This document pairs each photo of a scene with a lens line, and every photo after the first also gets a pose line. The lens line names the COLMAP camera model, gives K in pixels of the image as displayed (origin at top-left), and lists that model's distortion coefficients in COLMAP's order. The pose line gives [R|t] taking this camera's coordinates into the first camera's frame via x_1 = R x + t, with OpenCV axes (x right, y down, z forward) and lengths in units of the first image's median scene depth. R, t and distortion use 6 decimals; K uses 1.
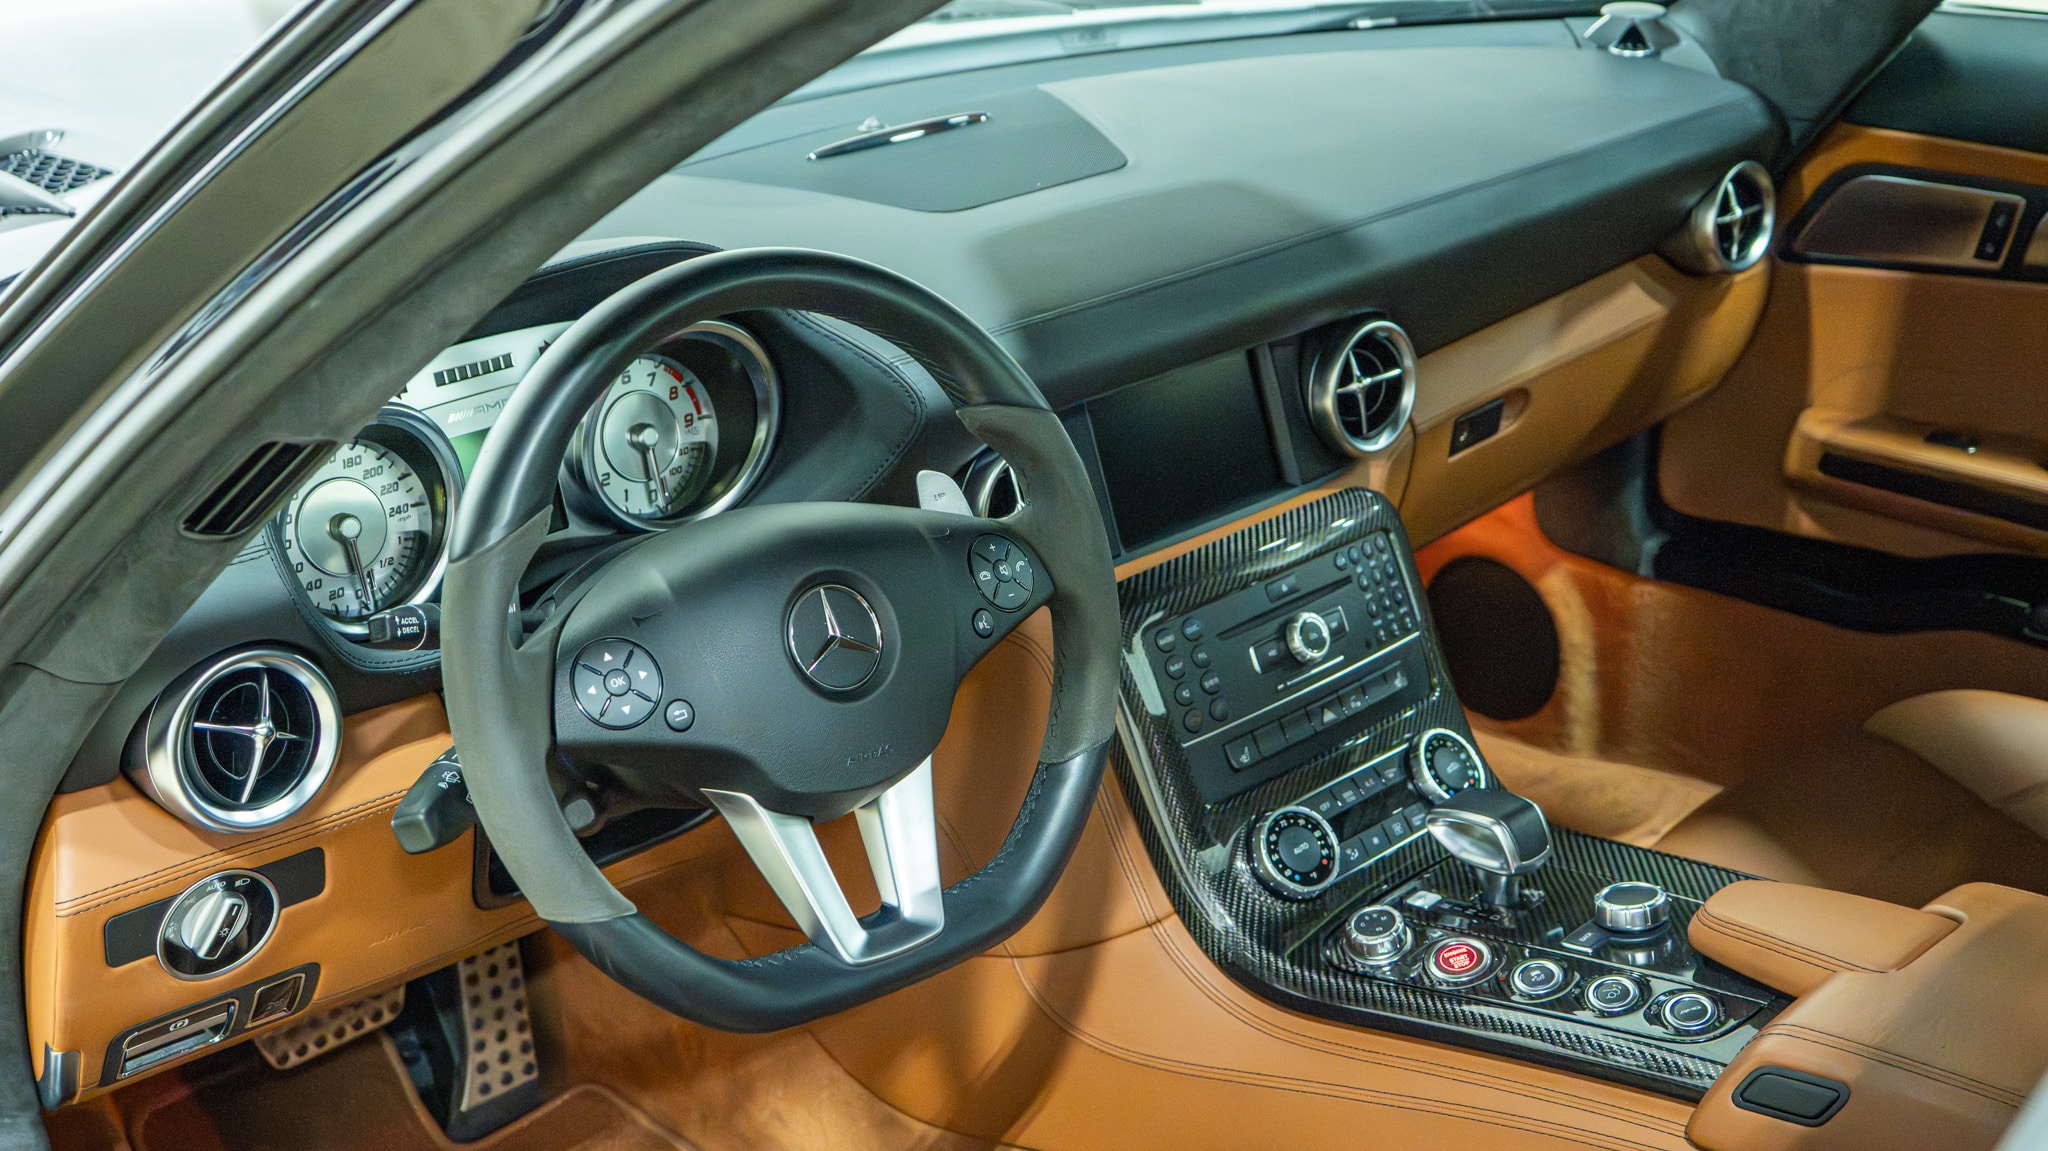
lens RADIAL K [[2726.5, 0, 973.1], [0, 2726.5, 643.3], [0, 0, 1]] dist [-0.052867, 0.009446]
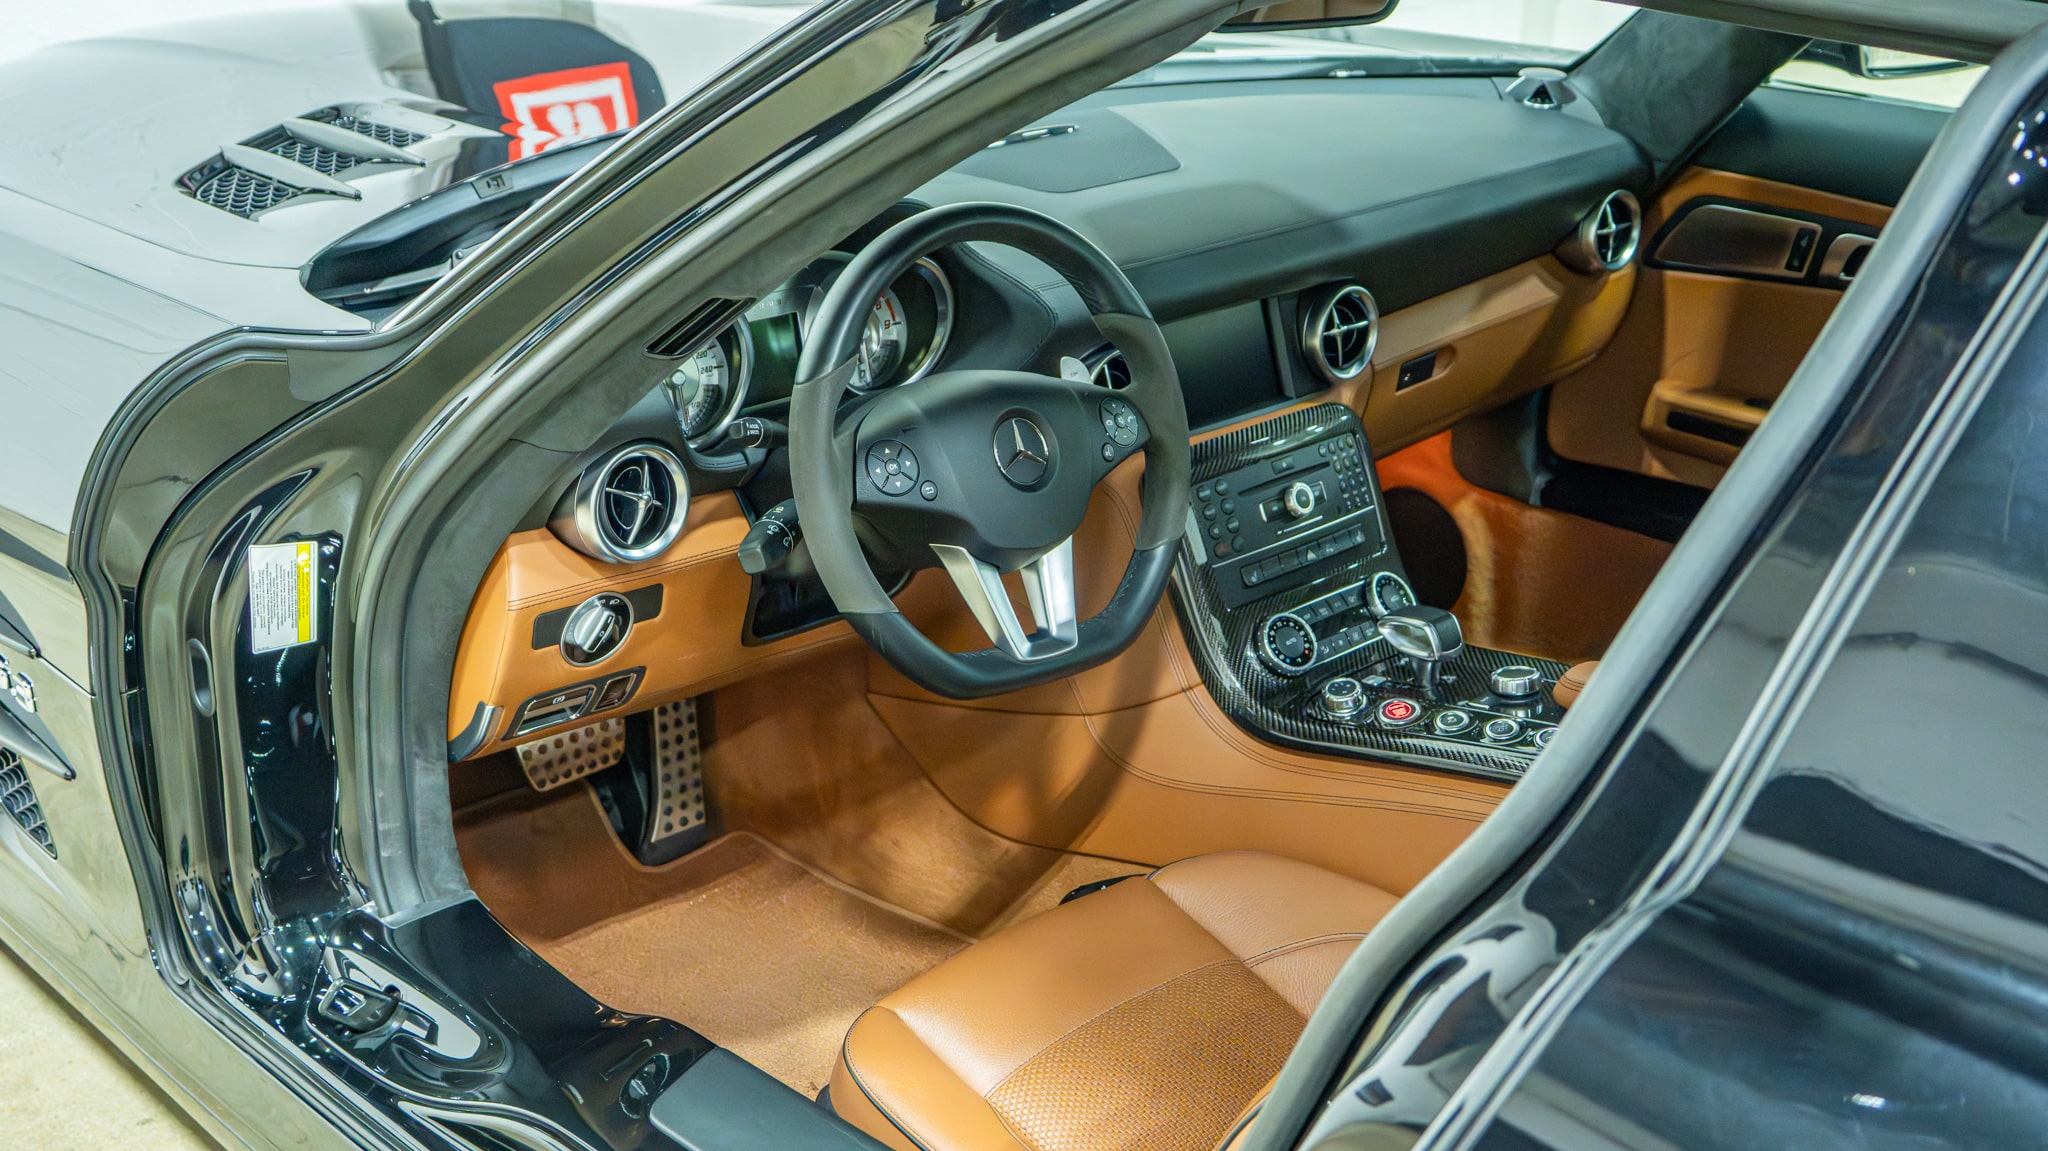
lens RADIAL K [[2726.5, 0, 973.1], [0, 2726.5, 643.3], [0, 0, 1]] dist [-0.052867, 0.009446]
pose [[0.998330, 0.042514, 0.039102, -0.099774], [-0.042213, 0.999073, -0.008493, 0.090843], [-0.039426, 0.006829, 0.999199, -0.419276]]
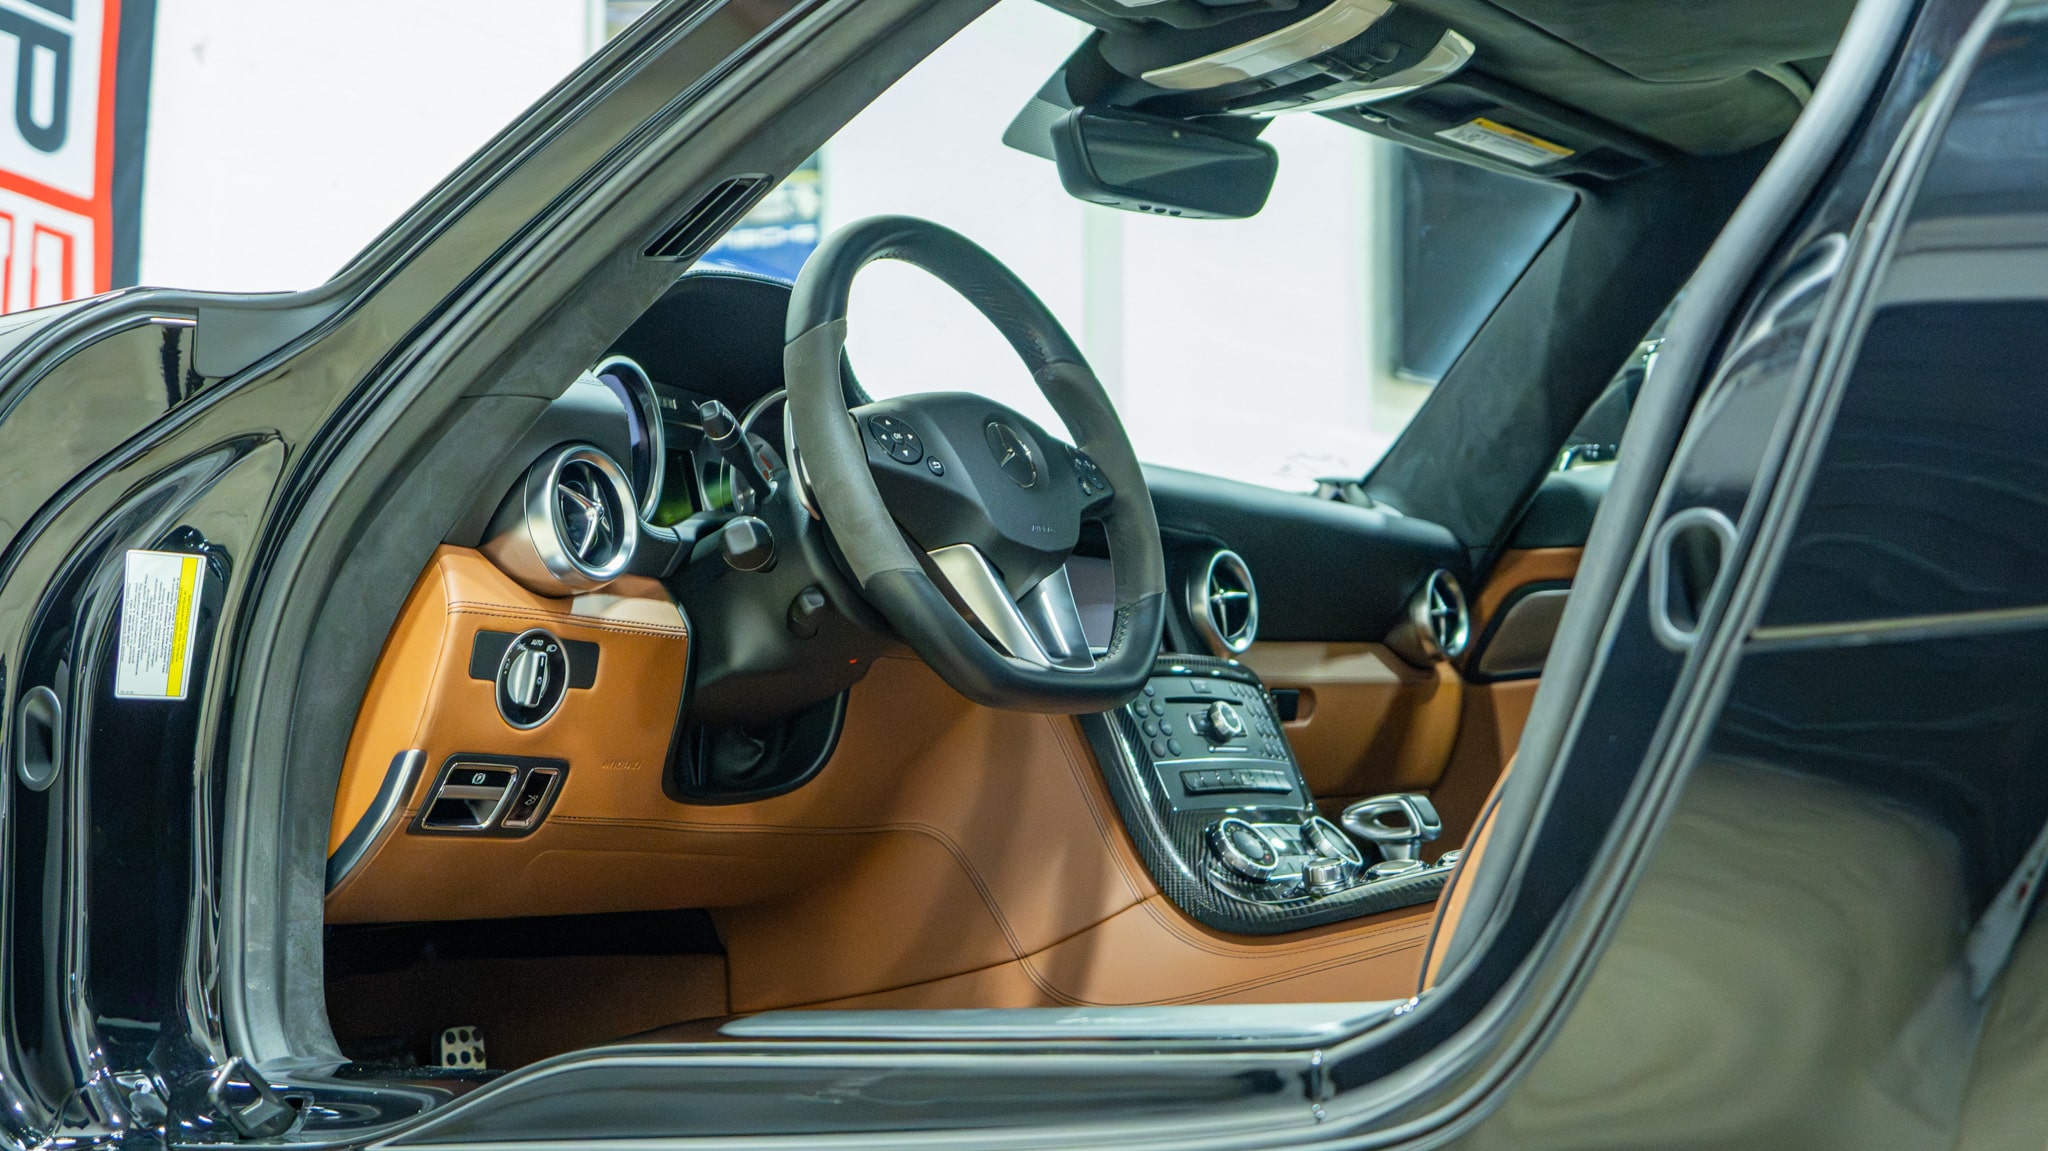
lens RADIAL K [[3327.9, 0, 1024.5], [0, 3327.9, 430.4], [0, 0, 1]] dist [0.075848, 0.056521]
pose [[0.968485, 0.049003, 0.244206, -0.347926], [0.078533, 0.870368, -0.486099, 0.617033], [-0.236369, 0.489958, 0.839089, -0.343839]]
